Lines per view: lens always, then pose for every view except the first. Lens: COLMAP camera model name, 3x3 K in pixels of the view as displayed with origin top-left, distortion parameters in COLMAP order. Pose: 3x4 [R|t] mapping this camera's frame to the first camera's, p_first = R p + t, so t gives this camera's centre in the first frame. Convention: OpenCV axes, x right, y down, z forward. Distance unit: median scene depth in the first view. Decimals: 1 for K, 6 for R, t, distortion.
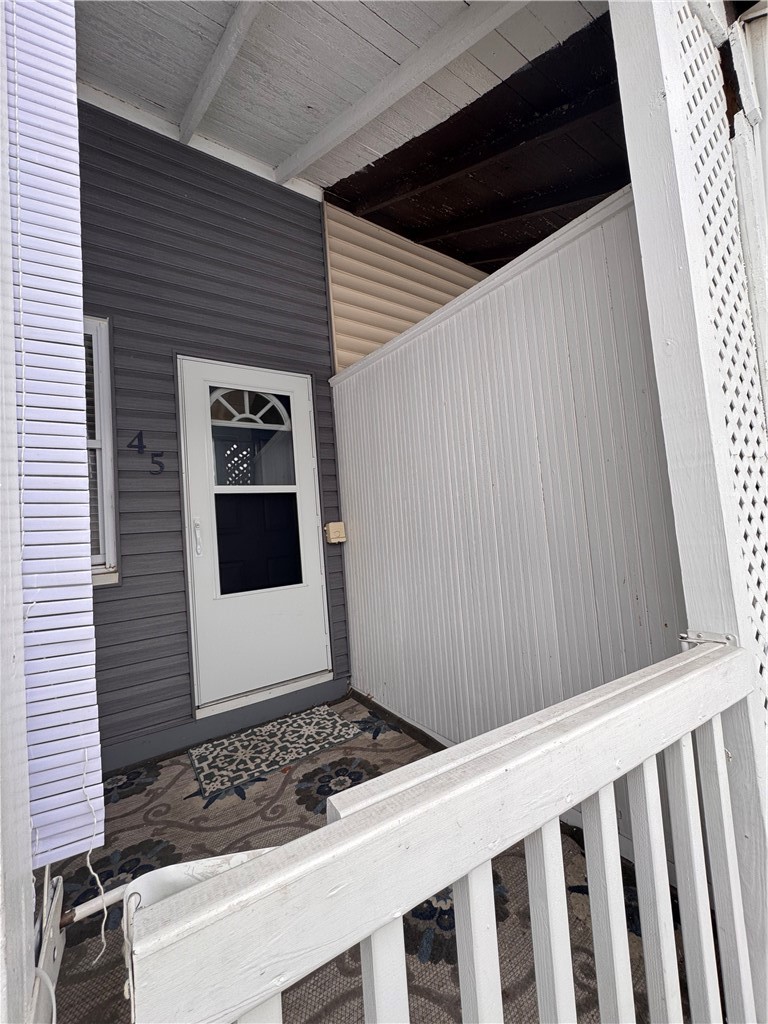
lens RADIAL K [[408.9, 0, 382.2], [0, 408.9, 510.4], [0, 0, 1]] dist [-0.001768, -0.000229]
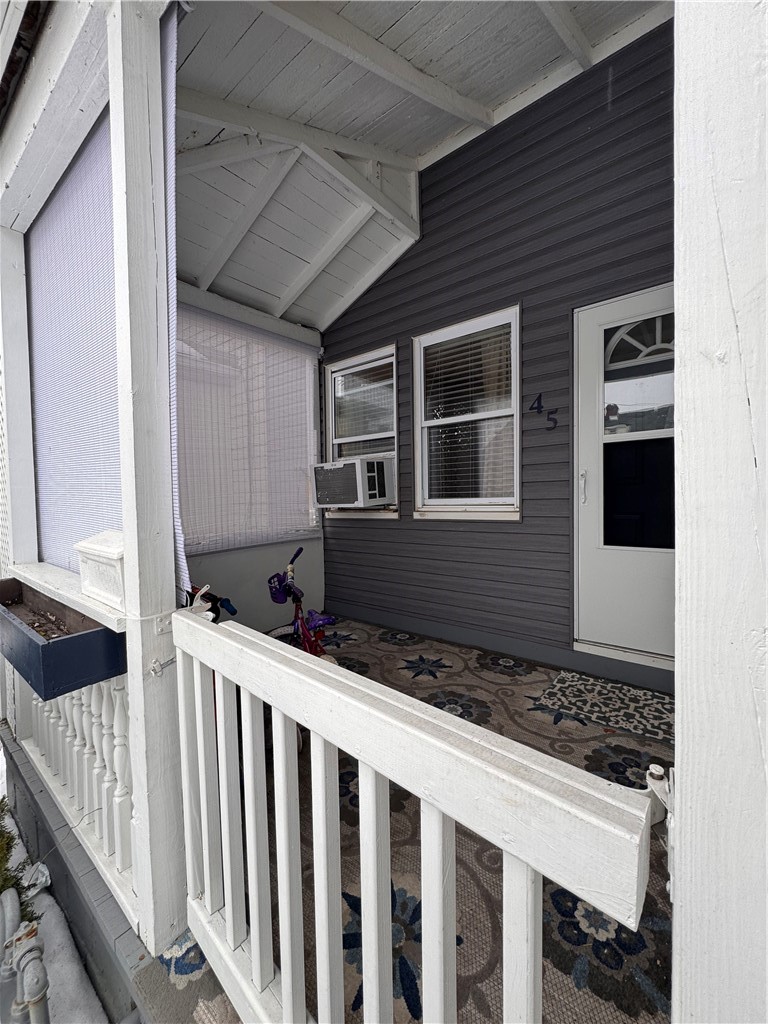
lens RADIAL K [[408.9, 0, 380.5], [0, 408.9, 507.3], [0, 0, 1]] dist [-0.001768, -0.000229]
pose [[0.295297, 0.103120, -0.949824, 0.446002], [0.052811, 0.990876, 0.123996, -0.045384], [0.953945, -0.086776, 0.287157, 0.222551]]
